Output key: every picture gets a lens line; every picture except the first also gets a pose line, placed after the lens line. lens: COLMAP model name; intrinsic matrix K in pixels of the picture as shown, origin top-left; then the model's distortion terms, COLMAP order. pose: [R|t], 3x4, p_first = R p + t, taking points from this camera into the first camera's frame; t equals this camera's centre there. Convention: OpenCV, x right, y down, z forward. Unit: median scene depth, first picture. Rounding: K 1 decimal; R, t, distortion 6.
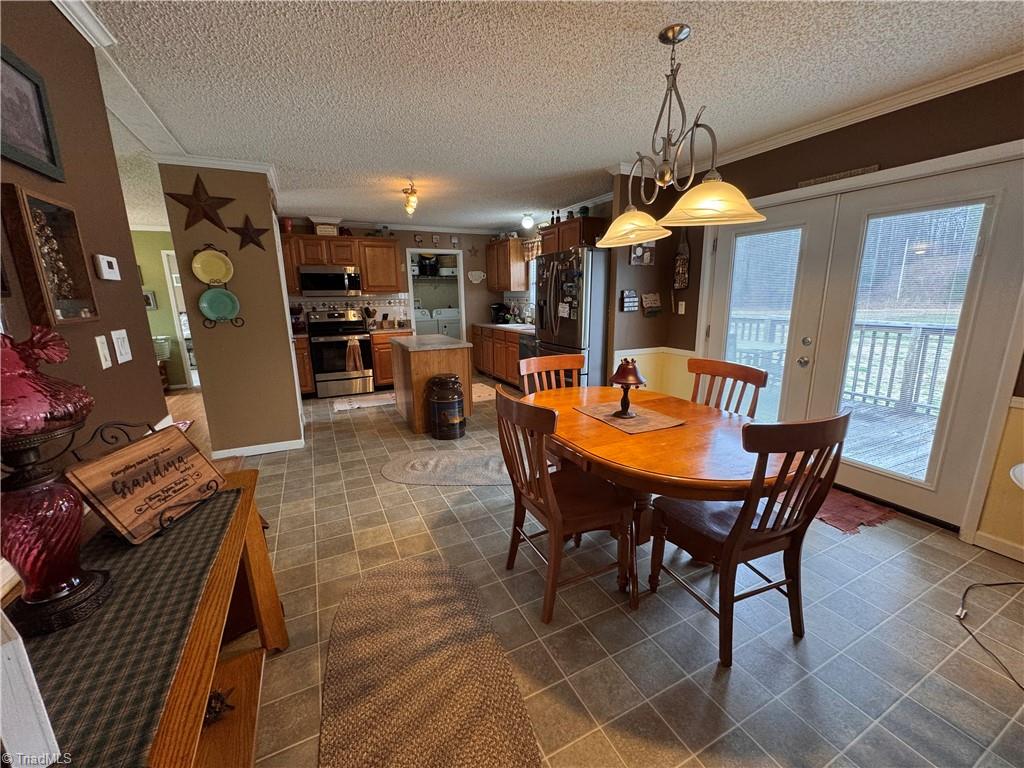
lens RADIAL K [[408.8, 0, 512.6], [0, 408.8, 383.2], [0, 0, 1]] dist [-0.005587, 0.000615]
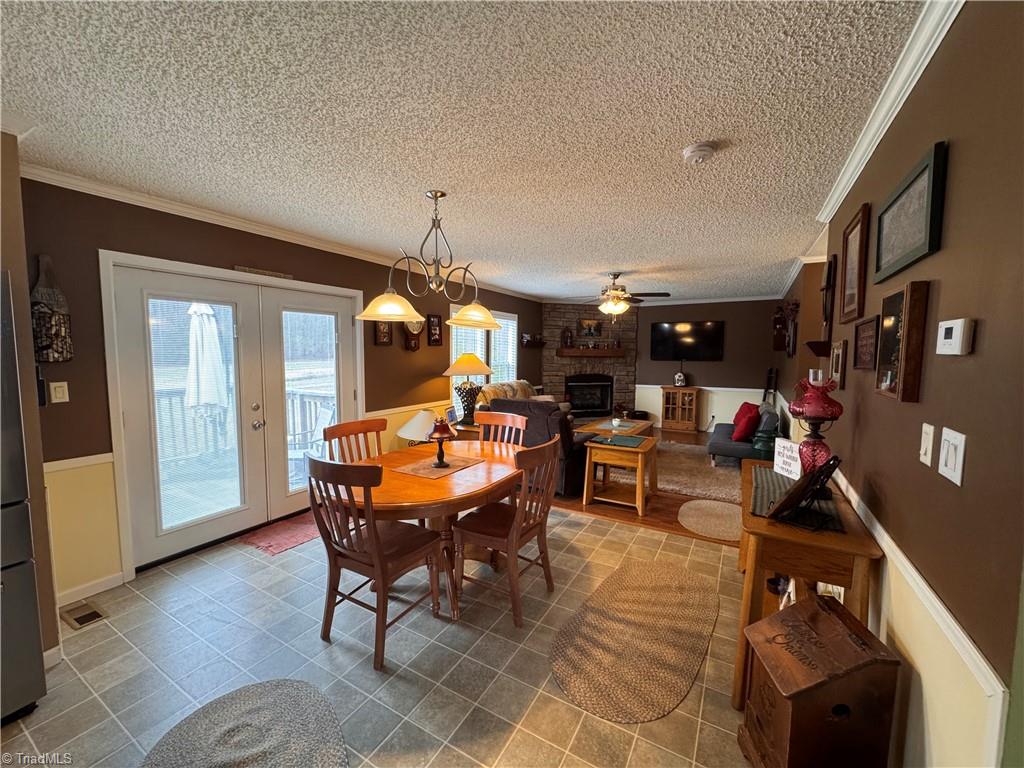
lens RADIAL K [[408.8, 0, 512.1], [0, 408.8, 384.3], [0, 0, 1]] dist [-0.005587, 0.000615]
pose [[-0.556323, -0.051217, 0.829386, -0.320275], [0.183161, 0.965993, 0.182511, -0.129048], [-0.810529, 0.253446, -0.528023, 0.545032]]
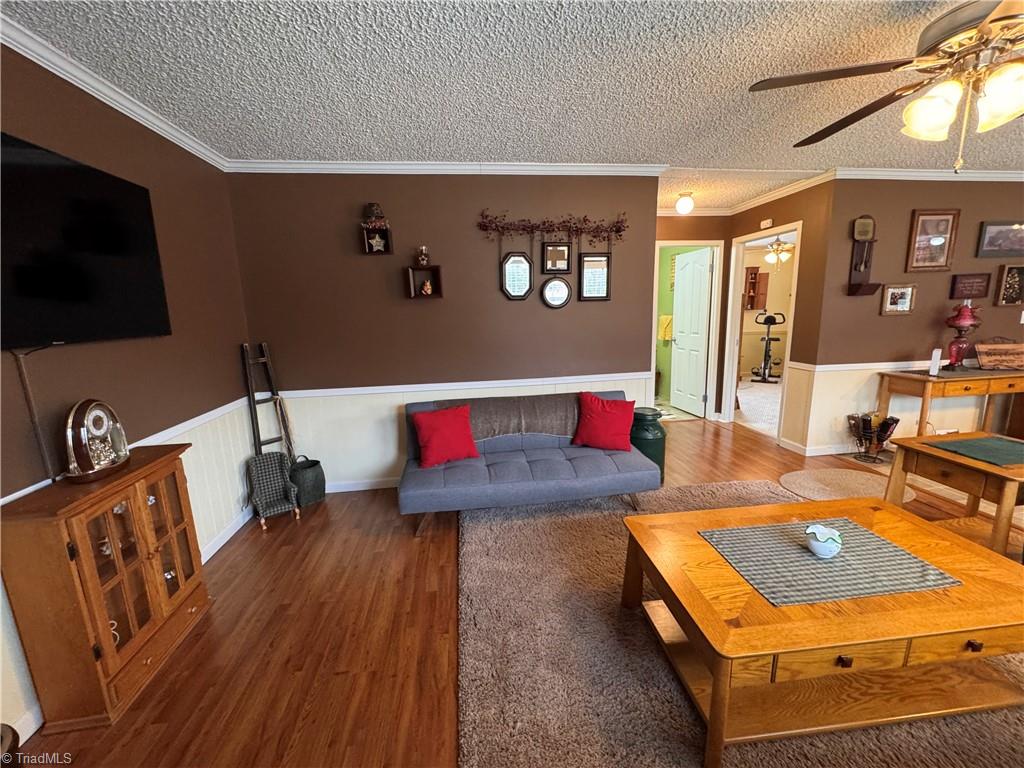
lens RADIAL K [[408.8, 0, 512.4], [0, 408.8, 382.2], [0, 0, 1]] dist [-0.005587, 0.000615]
pose [[-0.334682, 0.192174, -0.922527, 0.684450], [-0.170811, 0.950395, 0.259947, 0.054866], [0.926721, 0.244578, -0.285255, -0.322483]]
